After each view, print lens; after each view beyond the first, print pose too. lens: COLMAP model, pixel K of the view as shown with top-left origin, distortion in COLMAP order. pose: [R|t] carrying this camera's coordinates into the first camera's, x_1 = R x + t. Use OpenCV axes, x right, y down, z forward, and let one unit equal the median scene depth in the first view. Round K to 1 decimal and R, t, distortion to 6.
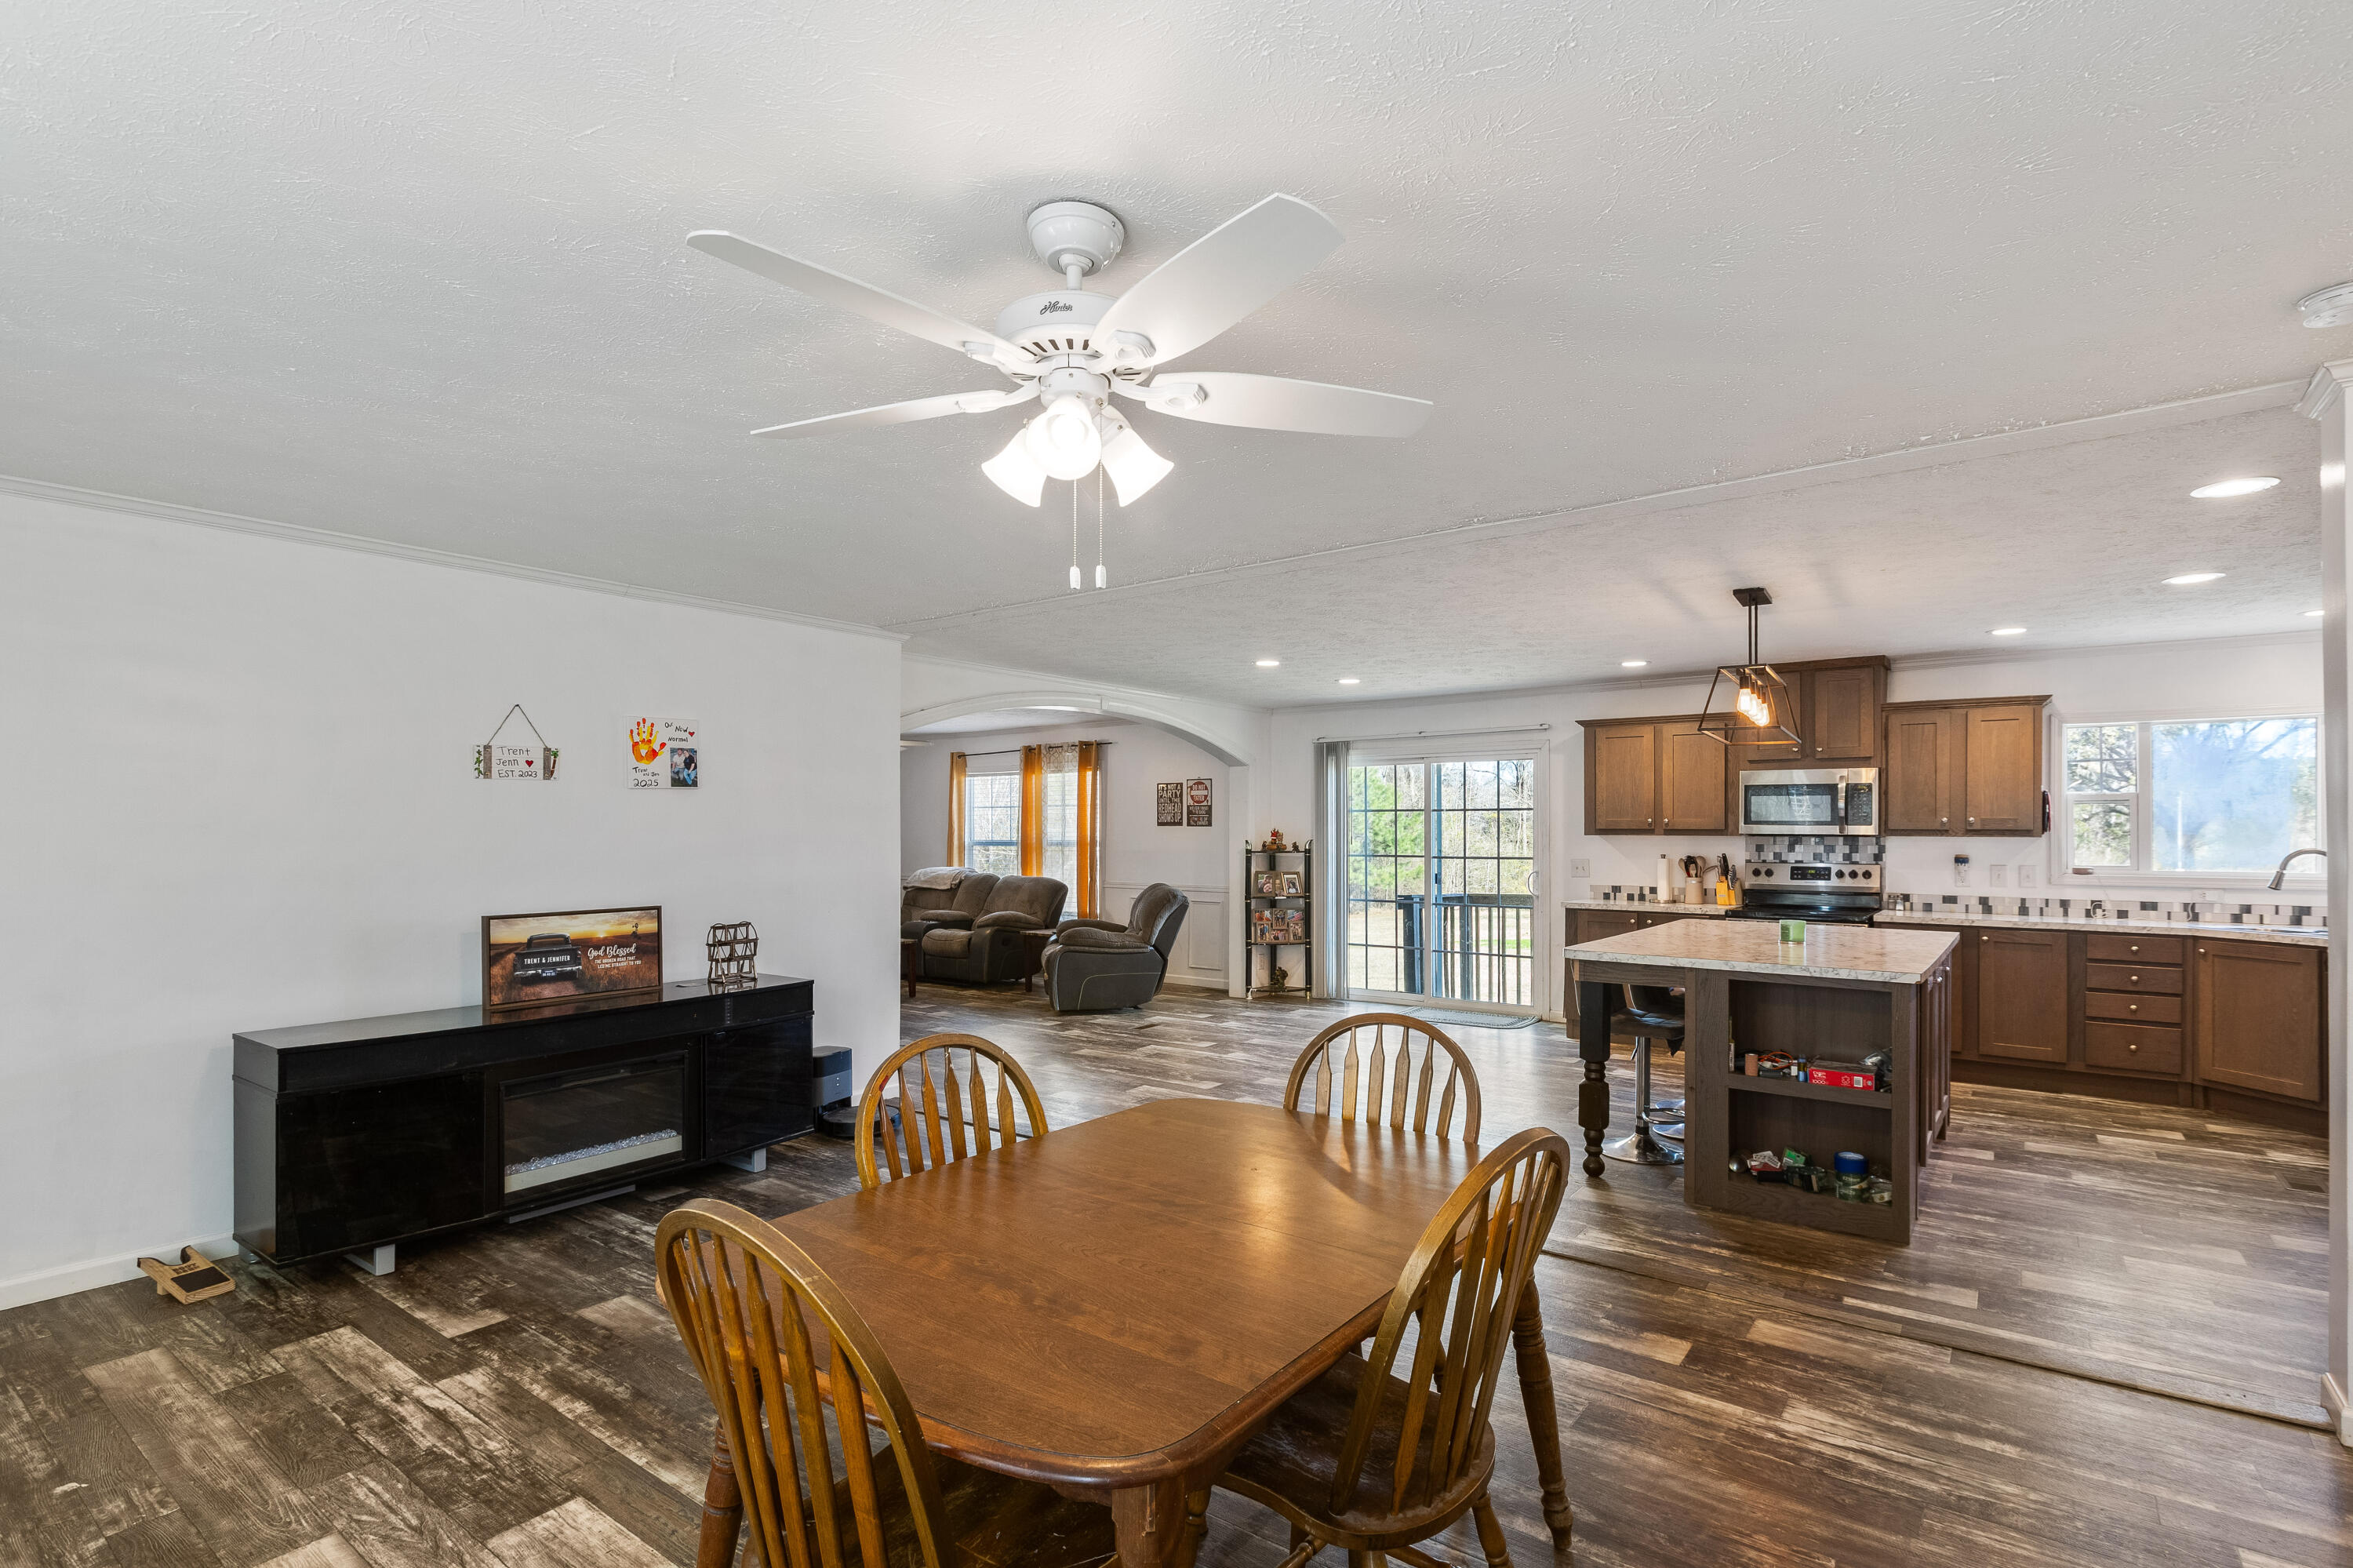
lens RADIAL K [[1067.3, 0, 1286.2], [0, 1067.3, 831.2], [0, 0, 1]] dist [0.001022, -0.000521]
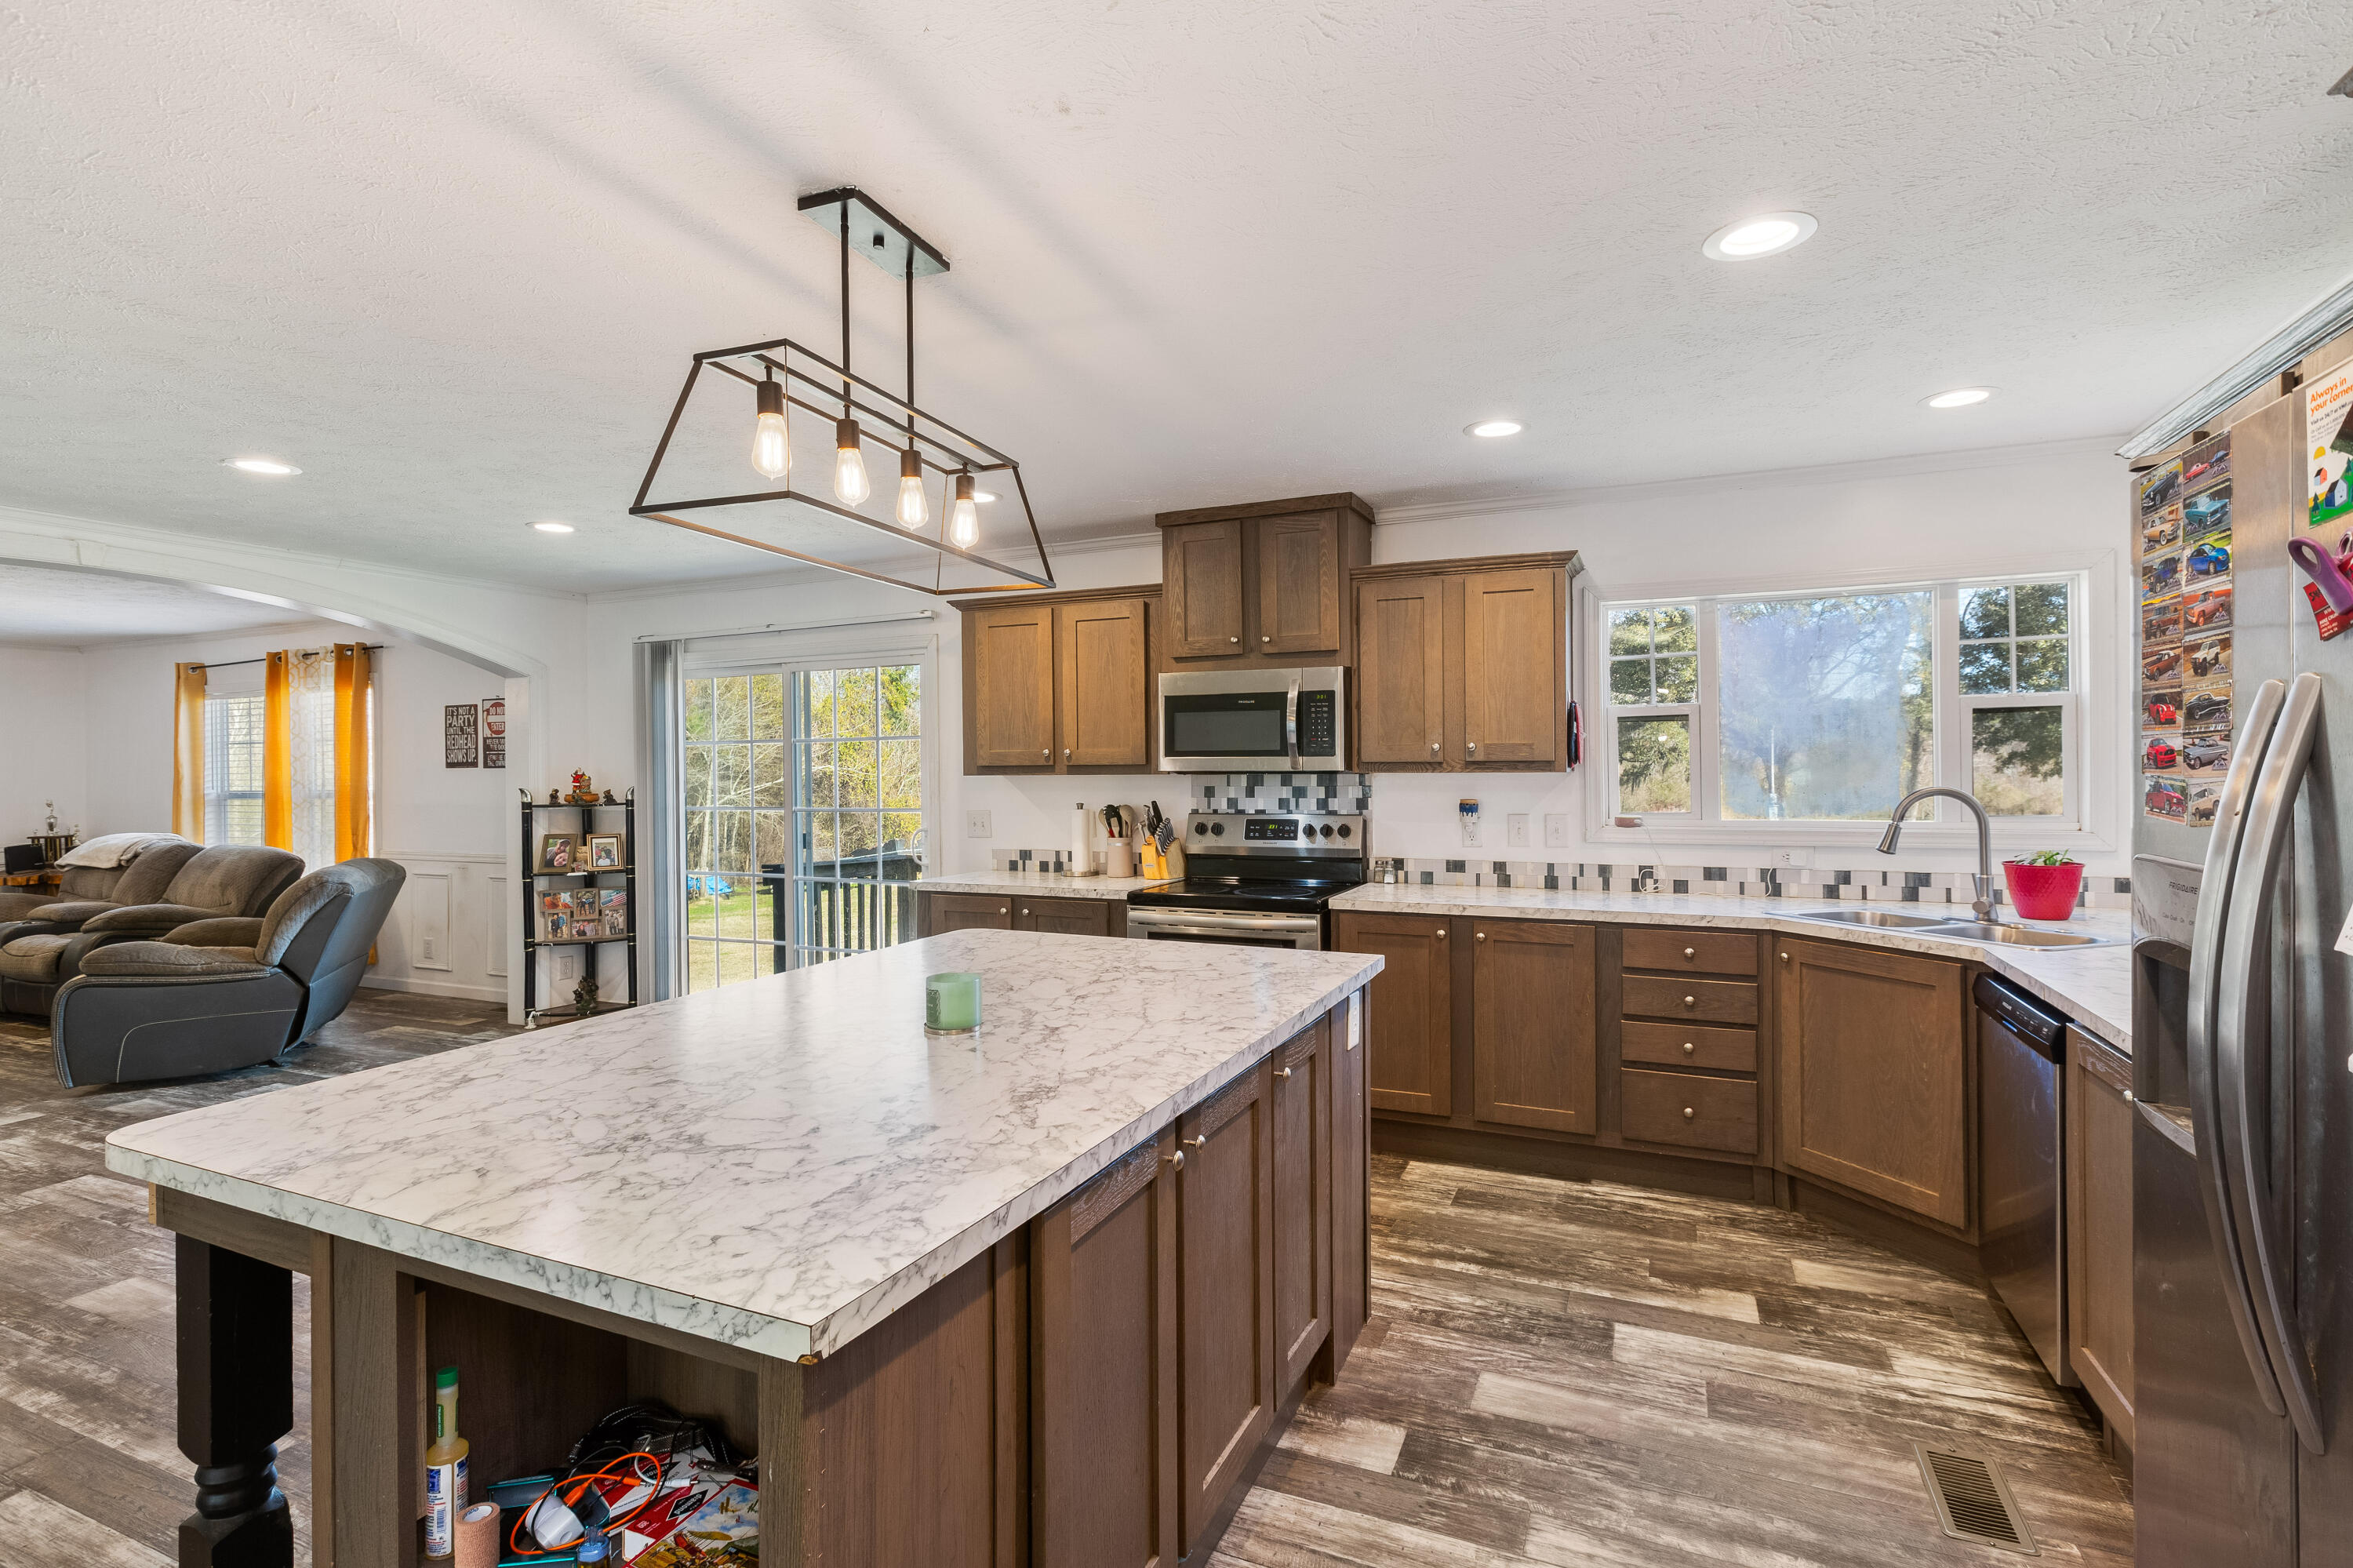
lens RADIAL K [[1067.3, 0, 1186.7], [0, 1067.3, 776.1], [0, 0, 1]] dist [0.001022, -0.000521]
pose [[0.980987, -0.016513, 0.193369, 0.310686], [0.014137, 0.999807, 0.013660, -0.003469], [-0.193557, -0.010666, 0.981031, 0.358457]]
